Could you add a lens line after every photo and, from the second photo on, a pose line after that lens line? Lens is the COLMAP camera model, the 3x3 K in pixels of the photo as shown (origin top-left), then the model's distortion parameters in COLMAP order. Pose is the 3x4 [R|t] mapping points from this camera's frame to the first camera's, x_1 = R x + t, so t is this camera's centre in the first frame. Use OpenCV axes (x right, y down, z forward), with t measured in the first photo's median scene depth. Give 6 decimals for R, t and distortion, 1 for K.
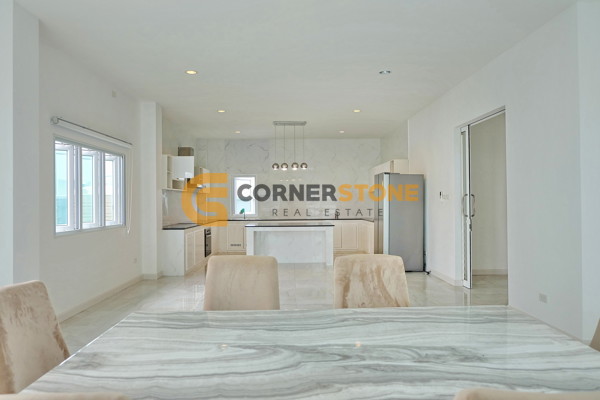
lens RADIAL K [[415.6, 0, 300.0], [0, 415.6, 200.0], [0, 0, 1]] dist [-0.058520, 0.003011]
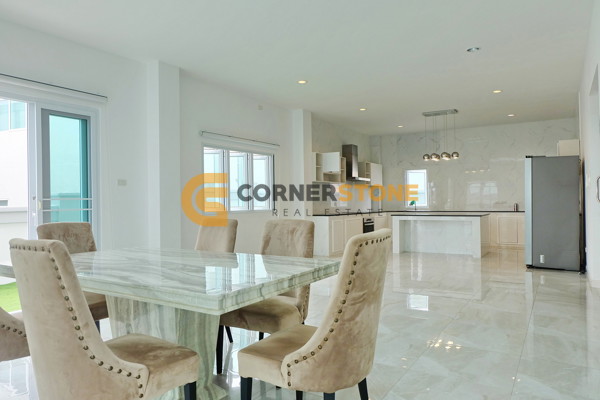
lens RADIAL K [[415.6, 0, 300.0], [0, 415.6, 200.0], [0, 0, 1]] dist [-0.058520, 0.003011]
pose [[0.825341, -0.005315, -0.564609, 0.269944], [0.006659, 0.999978, 0.000321, 0.022312], [0.564595, -0.004025, 0.825358, -0.002756]]
